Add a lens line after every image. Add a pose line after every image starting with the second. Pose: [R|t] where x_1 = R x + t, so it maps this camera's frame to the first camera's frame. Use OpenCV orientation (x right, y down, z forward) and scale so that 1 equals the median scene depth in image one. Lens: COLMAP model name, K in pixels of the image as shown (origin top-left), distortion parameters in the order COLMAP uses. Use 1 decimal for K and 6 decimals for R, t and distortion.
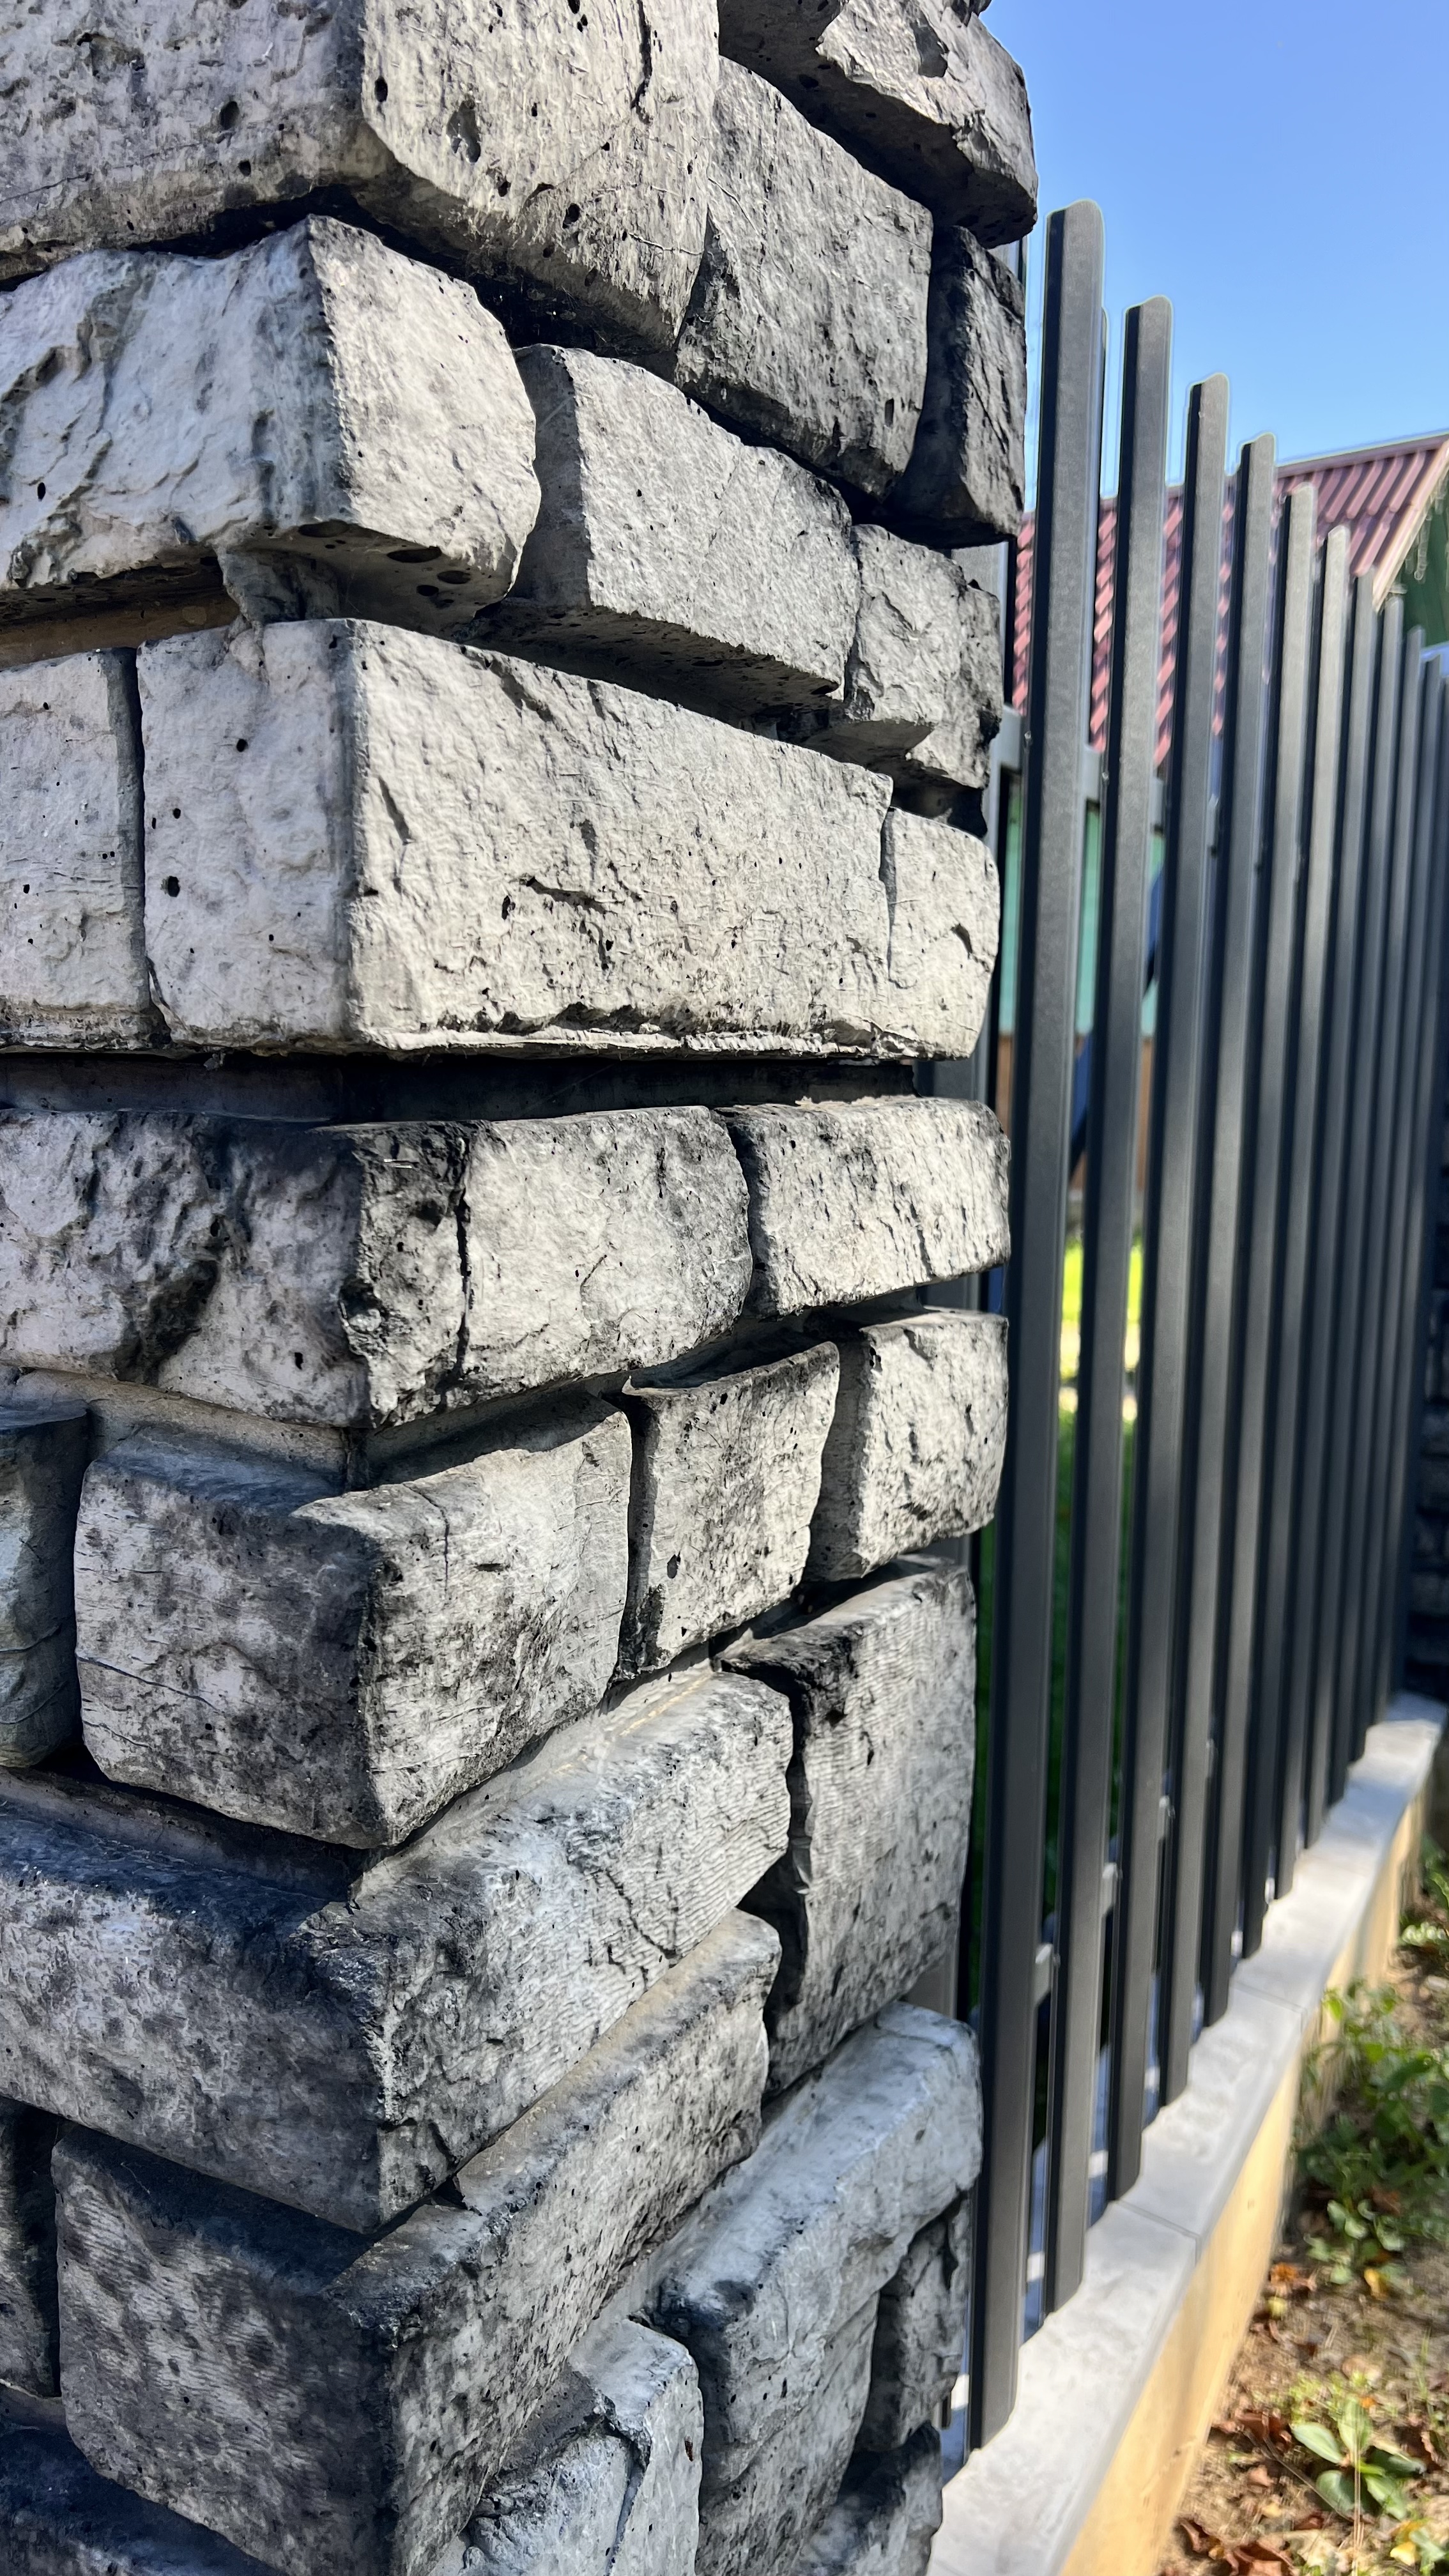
lens RADIAL K [[1951.4, 0, 720.4], [0, 1951.4, 1303.9], [0, 0, 1]] dist [0.045483, -0.053832]
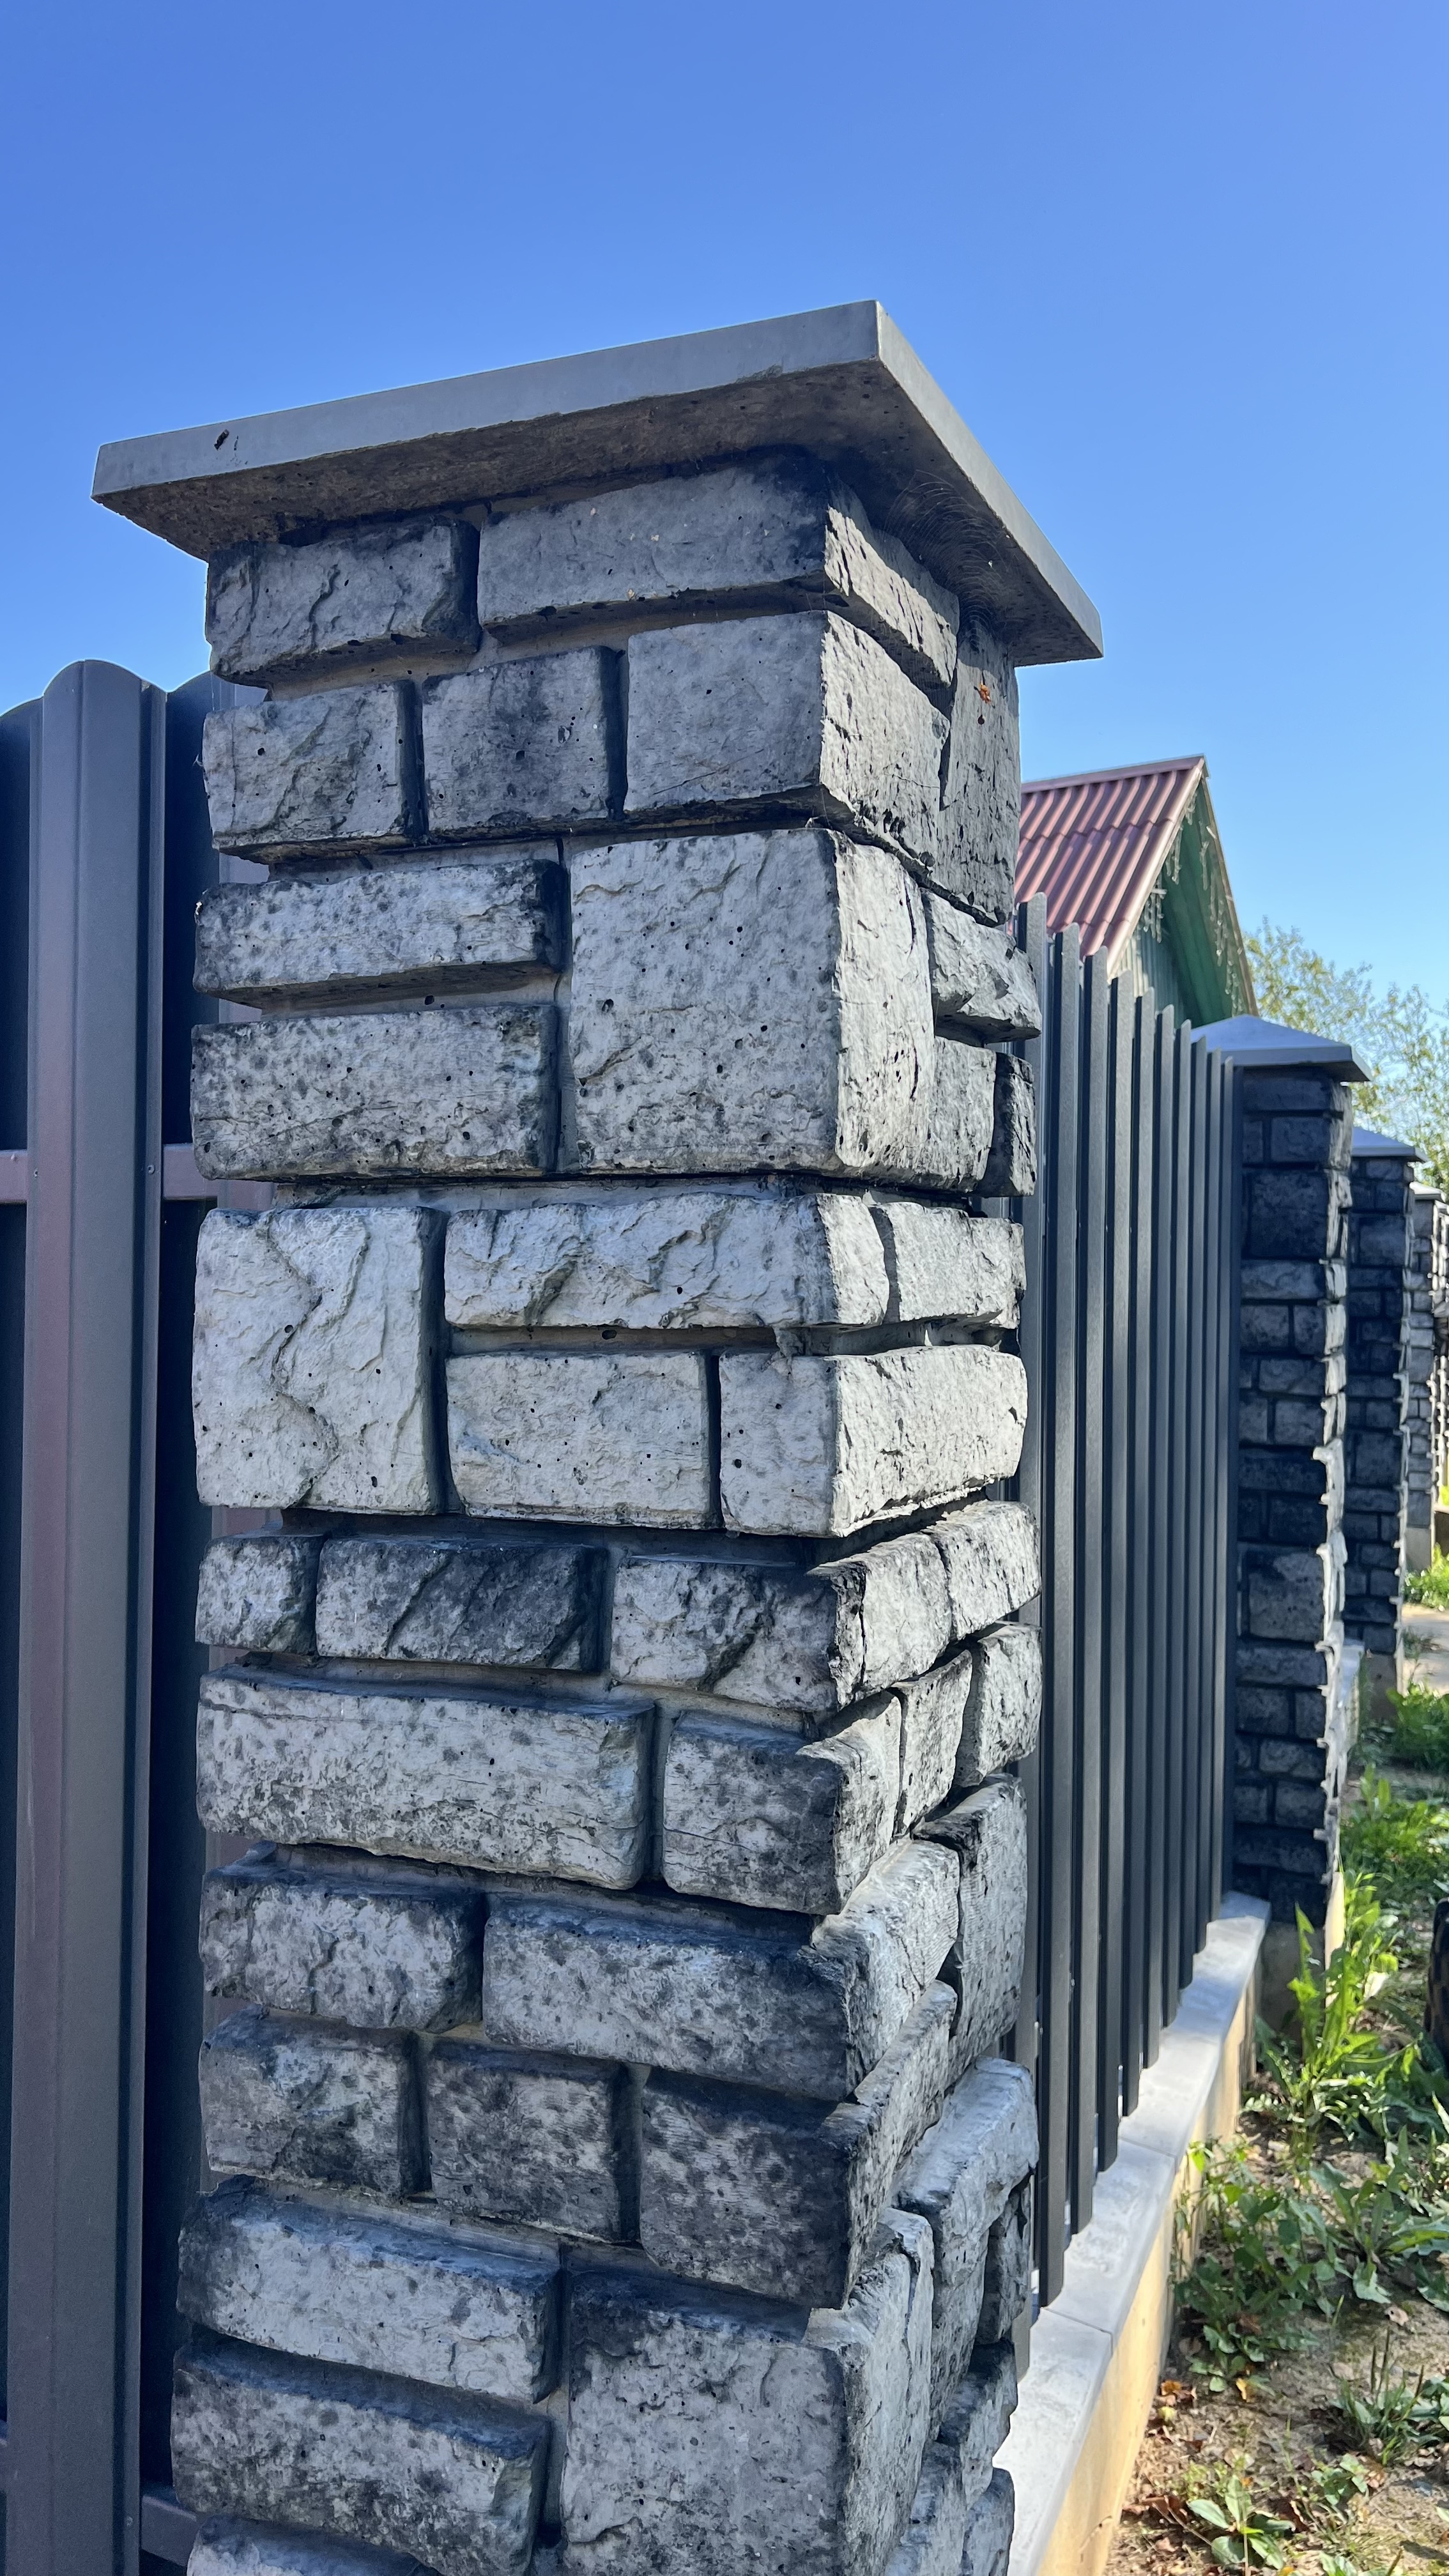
lens RADIAL K [[1963.9, 0, 755.6], [0, 1963.9, 1267.7], [0, 0, 1]] dist [0.088874, -0.117533]
pose [[0.992540, -0.002877, 0.121884, -0.499117], [0.019057, 0.991094, -0.131792, -0.130719], [-0.120420, 0.133131, 0.983756, -1.156376]]
